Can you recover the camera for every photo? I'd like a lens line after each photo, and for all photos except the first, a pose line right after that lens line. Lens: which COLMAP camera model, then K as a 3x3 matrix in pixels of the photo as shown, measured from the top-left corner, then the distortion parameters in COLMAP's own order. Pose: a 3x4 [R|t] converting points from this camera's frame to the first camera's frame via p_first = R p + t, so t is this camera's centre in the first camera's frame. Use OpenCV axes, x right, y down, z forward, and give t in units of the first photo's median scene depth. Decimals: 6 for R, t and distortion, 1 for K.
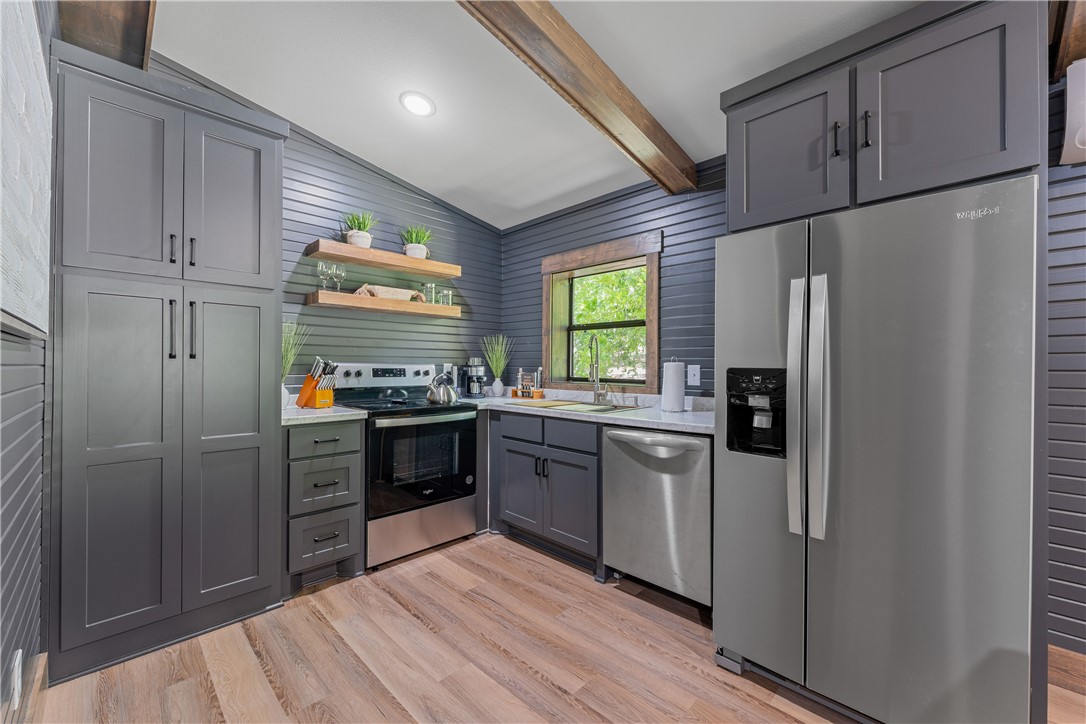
lens RADIAL K [[432.1, 0, 540.6], [0, 432.1, 364.1], [0, 0, 1]] dist [0.004025, 0.000688]
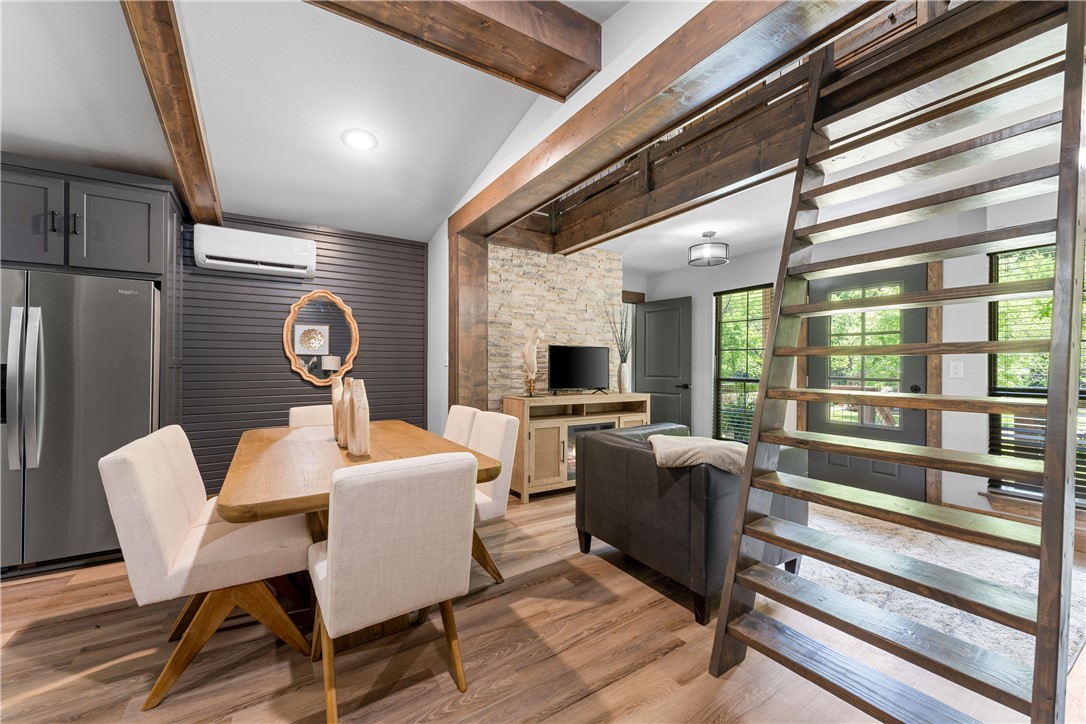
lens RADIAL K [[432.1, 0, 542.1], [0, 432.1, 361.4], [0, 0, 1]] dist [0.004025, 0.000688]
pose [[0.216118, 0.004194, 0.976358, -0.258359], [-0.010963, 0.999938, -0.001868, -0.006232], [-0.976306, -0.010300, 0.216150, -0.577721]]
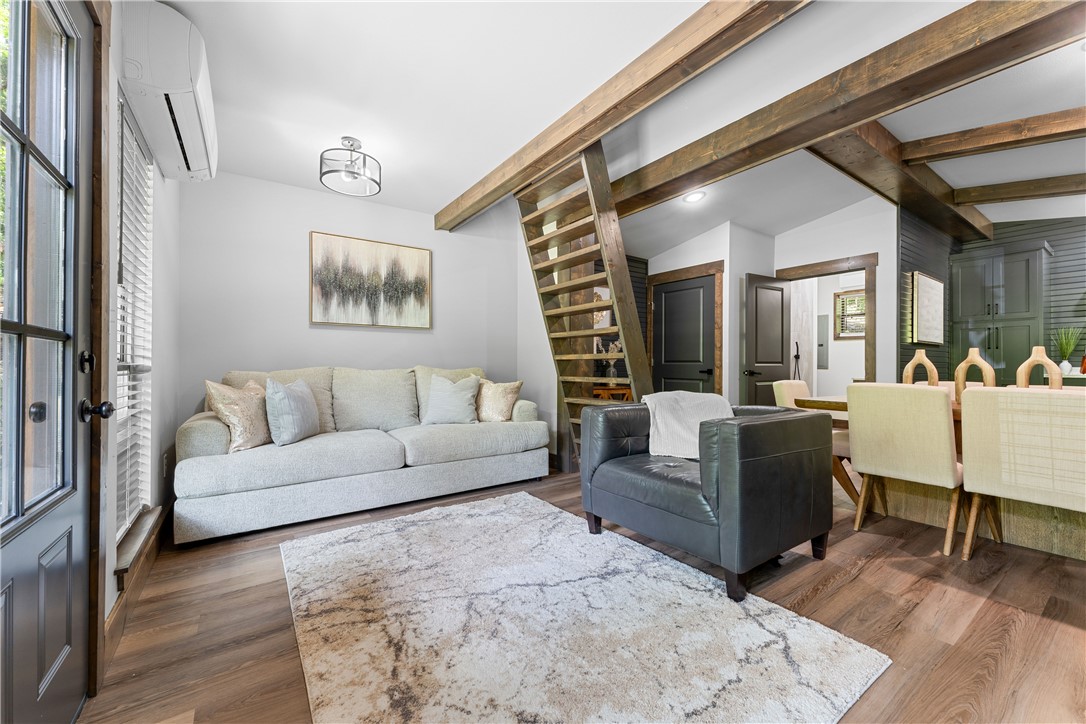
lens RADIAL K [[432.1, 0, 546.2], [0, 432.1, 367.4], [0, 0, 1]] dist [0.004025, 0.000688]
pose [[-0.161379, -0.007752, -0.986862, 1.389451], [-0.002449, 0.999969, -0.007454, 0.066099], [0.986890, 0.001214, -0.161393, -0.808221]]
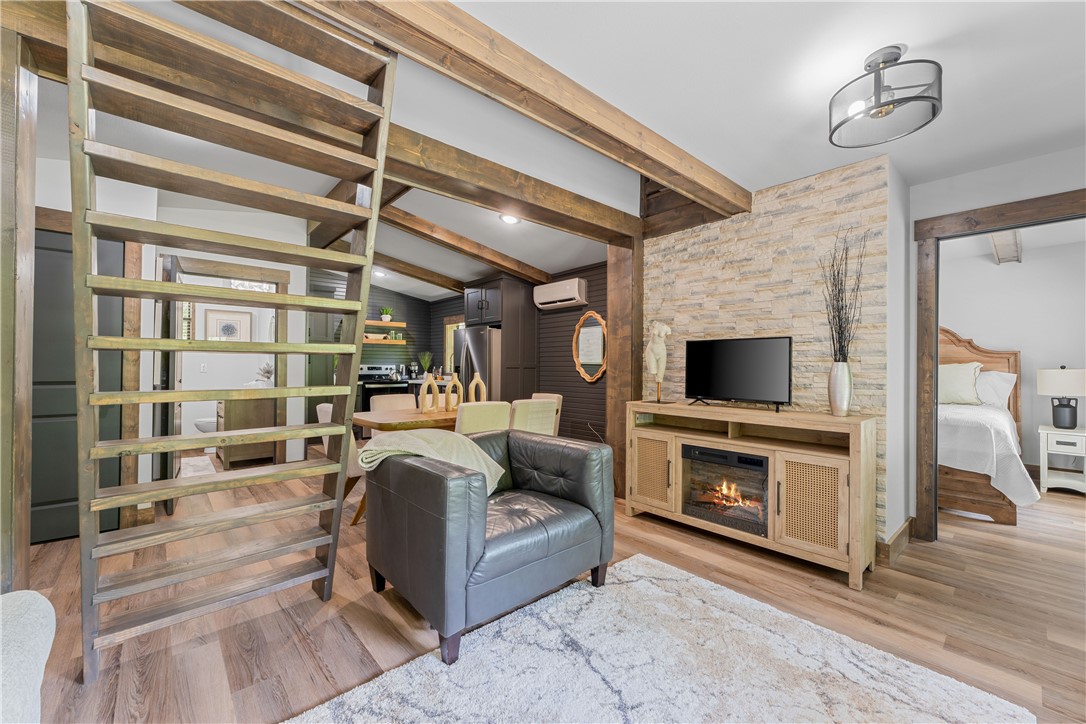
lens RADIAL K [[432.1, 0, 546.0], [0, 432.1, 363.2], [0, 0, 1]] dist [0.004025, 0.000688]
pose [[0.998768, -0.002003, -0.049573, 0.732948], [0.001888, 0.999995, -0.002362, -0.002322], [0.049578, 0.002266, 0.998768, -1.379960]]
